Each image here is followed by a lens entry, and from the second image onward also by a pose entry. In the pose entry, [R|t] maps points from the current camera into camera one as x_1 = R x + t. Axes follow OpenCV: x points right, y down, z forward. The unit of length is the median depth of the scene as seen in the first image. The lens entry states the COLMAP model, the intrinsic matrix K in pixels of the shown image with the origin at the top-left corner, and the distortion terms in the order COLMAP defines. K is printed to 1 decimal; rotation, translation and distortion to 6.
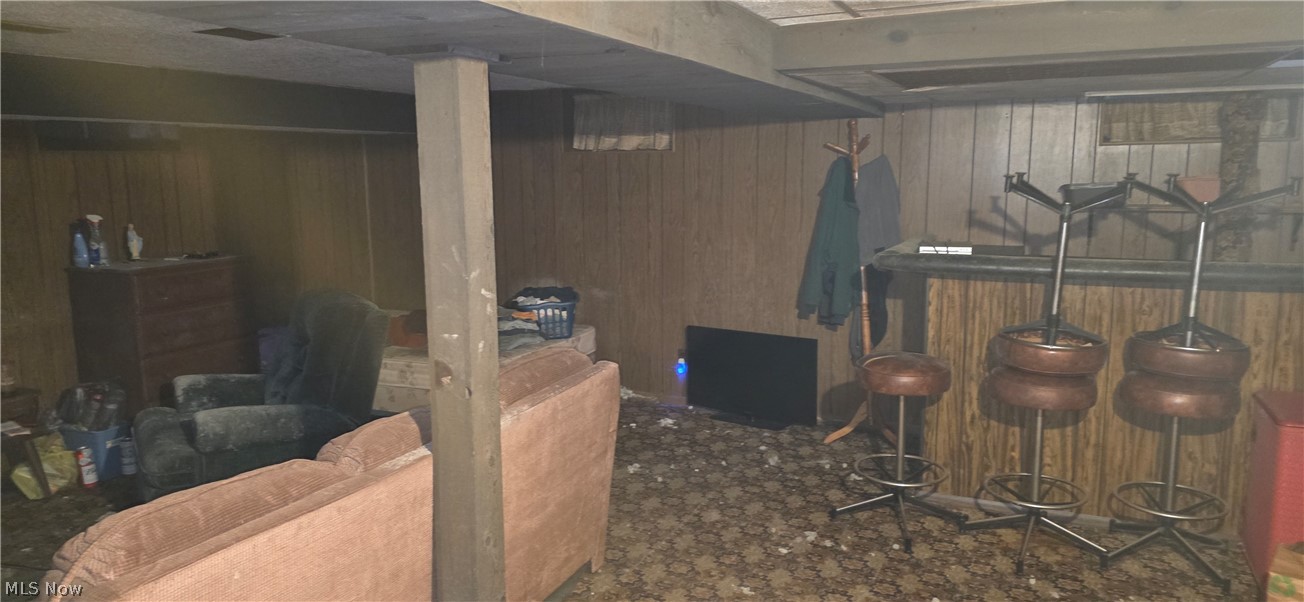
lens RADIAL K [[854.4, 0, 652.0], [0, 854.4, 301.0], [0, 0, 1]] dist [0.001011, -0.002032]
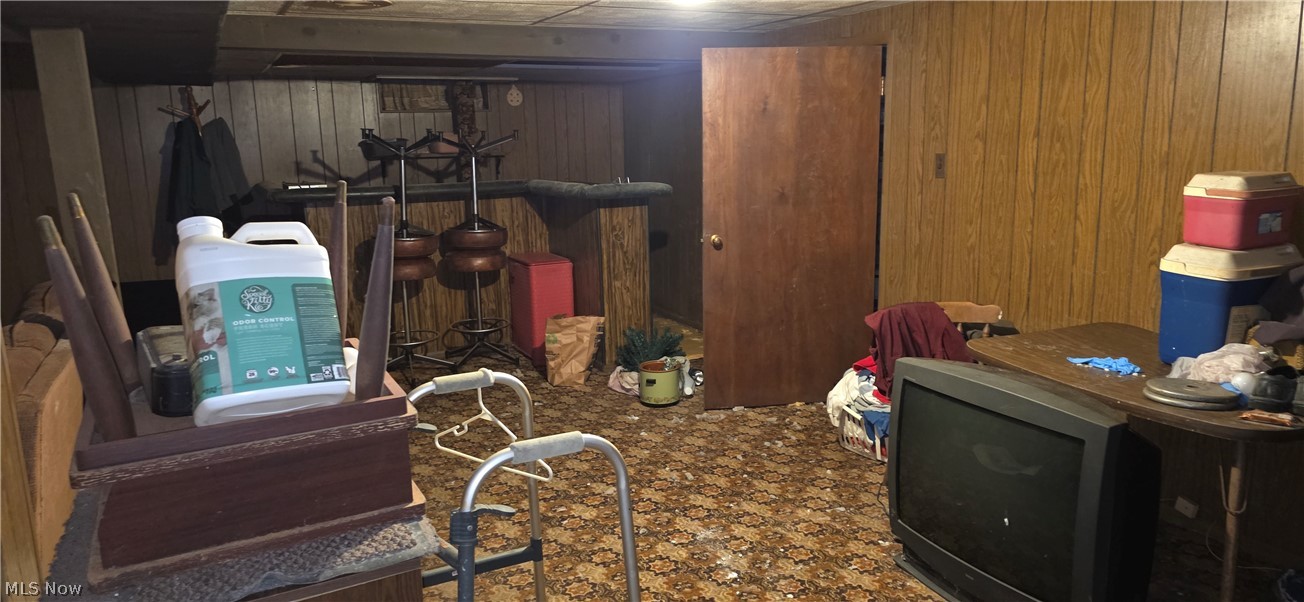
lens RADIAL K [[854.4, 0, 652.0], [0, 854.4, 301.0], [0, 0, 1]] dist [0.001011, -0.002032]
pose [[0.608331, -0.151640, 0.779062, -0.368617], [0.131162, 0.987290, 0.089753, 0.061076], [-0.782770, 0.047584, 0.620489, -0.230002]]
